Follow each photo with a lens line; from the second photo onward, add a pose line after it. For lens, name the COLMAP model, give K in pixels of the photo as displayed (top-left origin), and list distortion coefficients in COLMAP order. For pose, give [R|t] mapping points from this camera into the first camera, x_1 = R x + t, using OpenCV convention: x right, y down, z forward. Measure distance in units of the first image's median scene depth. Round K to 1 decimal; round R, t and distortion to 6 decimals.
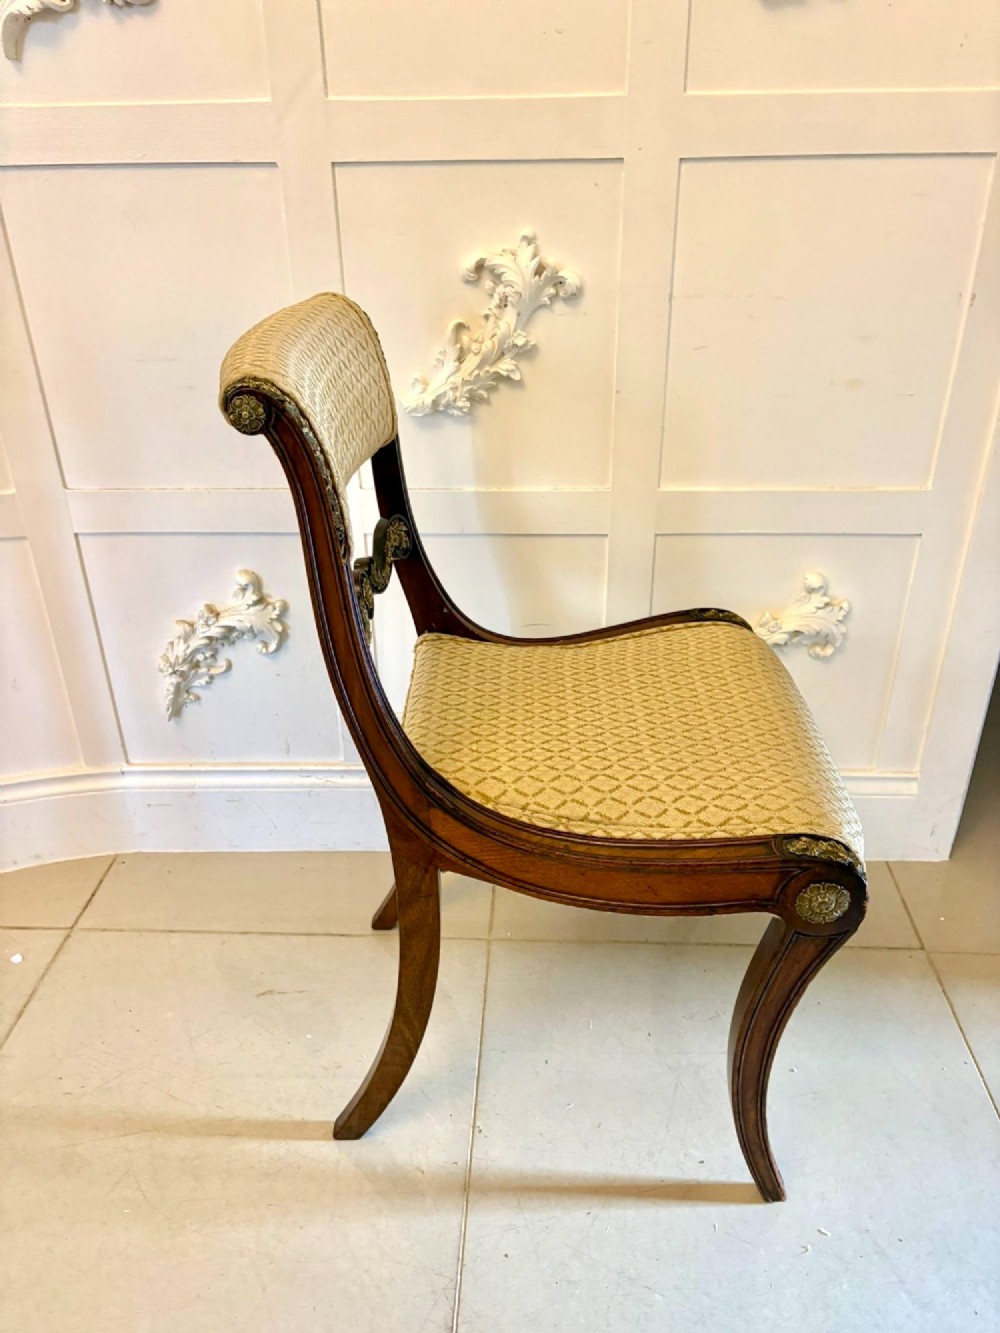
lens RADIAL K [[1047.0, 0, 508.2], [0, 1047.0, 663.4], [0, 0, 1]] dist [0.026626, -0.032376]
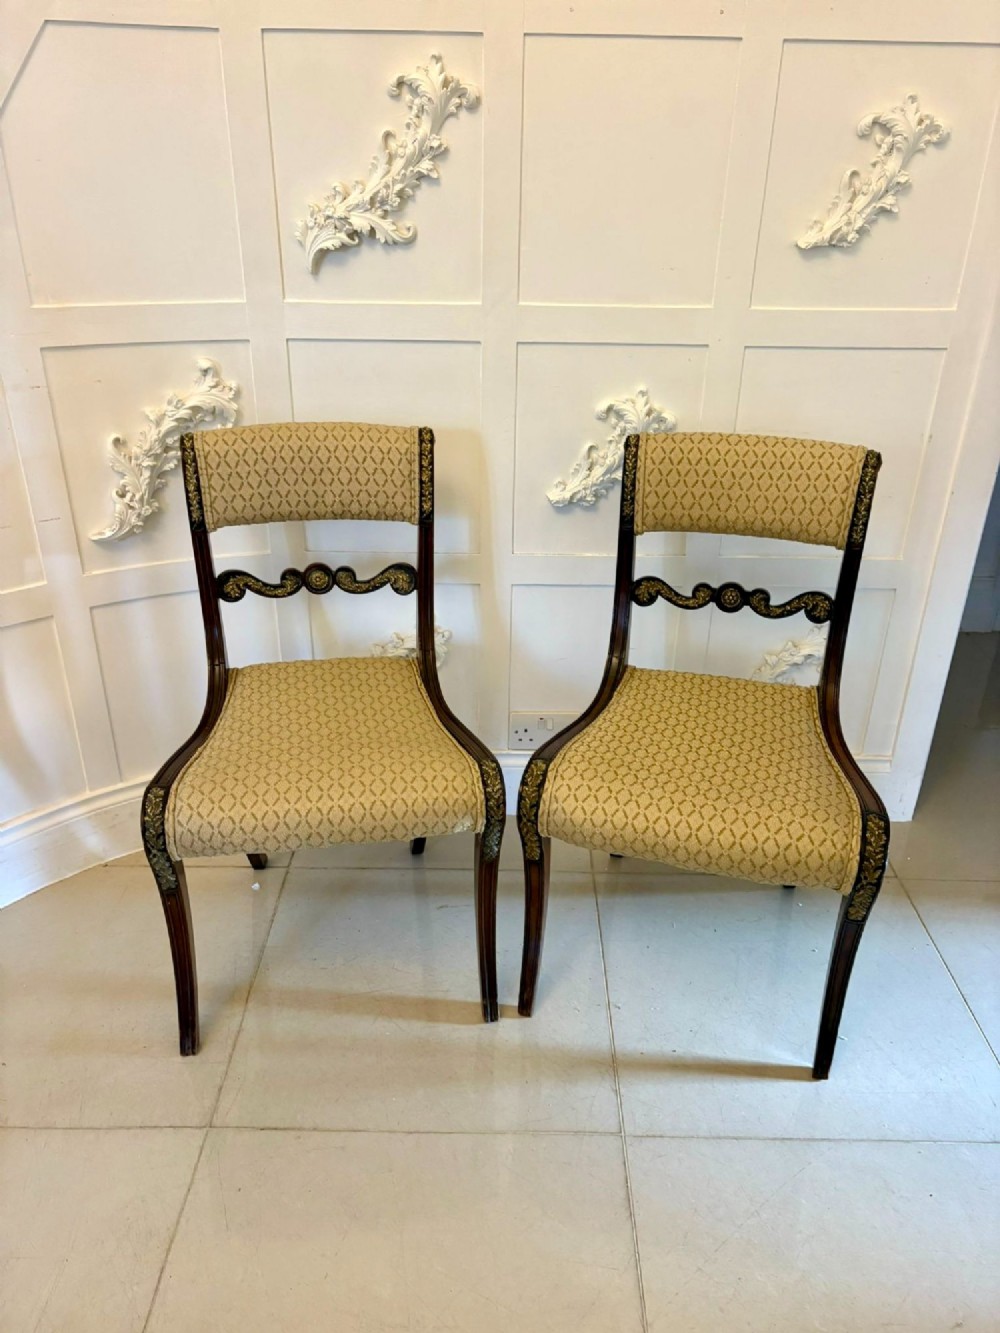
lens RADIAL K [[1047.0, 0, 504.8], [0, 1047.0, 670.6], [0, 0, 1]] dist [0.026626, -0.032376]
pose [[0.998714, 0.005878, 0.050351, -0.236226], [-0.004744, 0.999733, -0.022610, 0.027843], [-0.050471, 0.022342, 0.998476, -0.455184]]
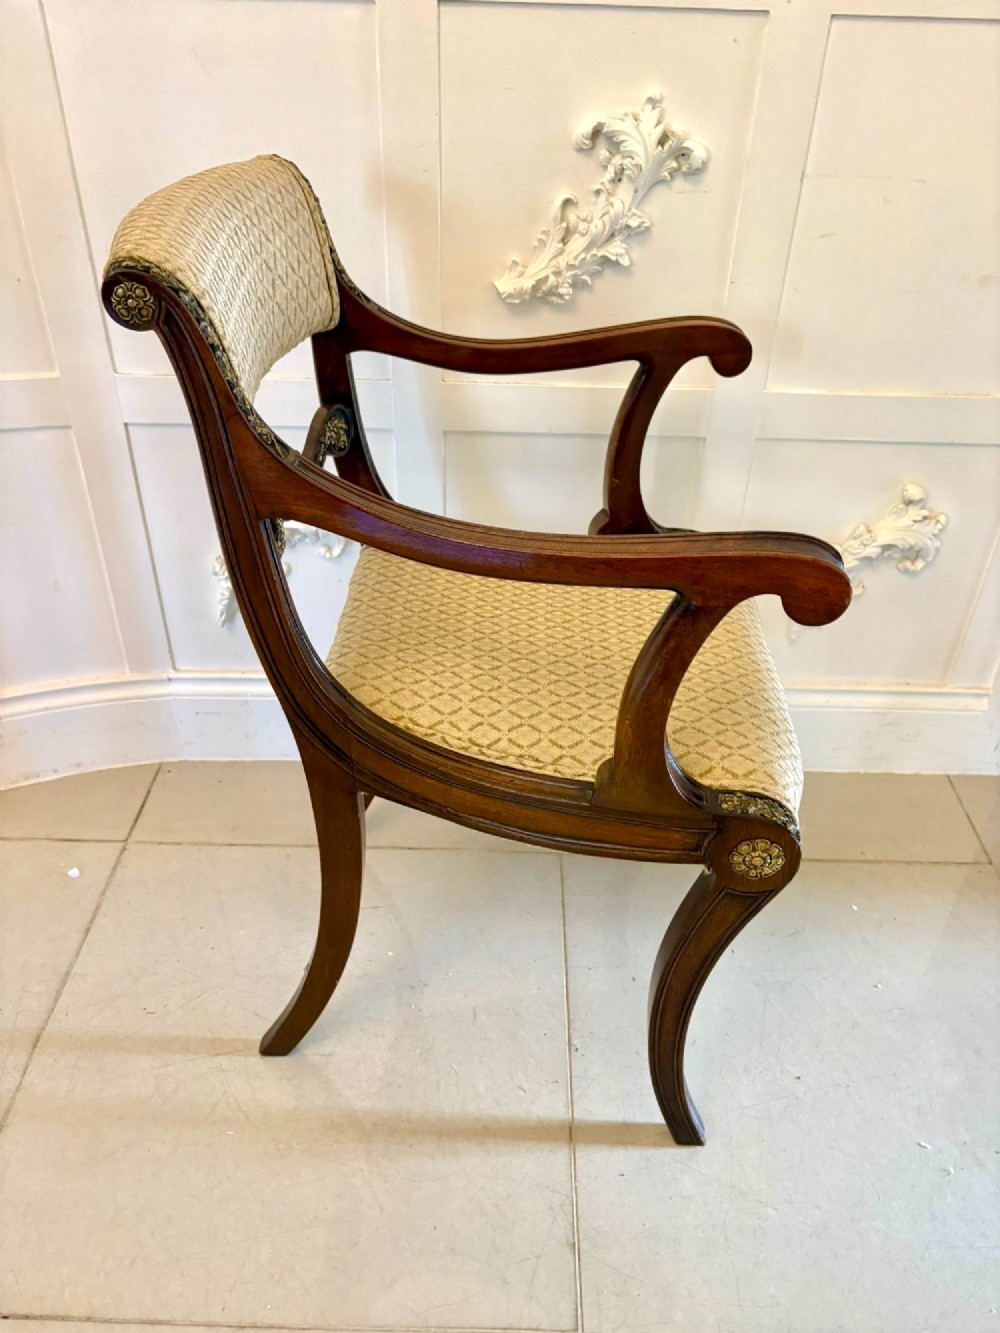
lens RADIAL K [[1047.0, 0, 513.9], [0, 1047.0, 681.0], [0, 0, 1]] dist [0.026626, -0.032376]
pose [[0.998419, 0.010605, 0.055201, -0.134161], [-0.017733, 0.991318, 0.130282, -0.029320], [-0.053340, -0.131055, 0.989939, 0.054278]]
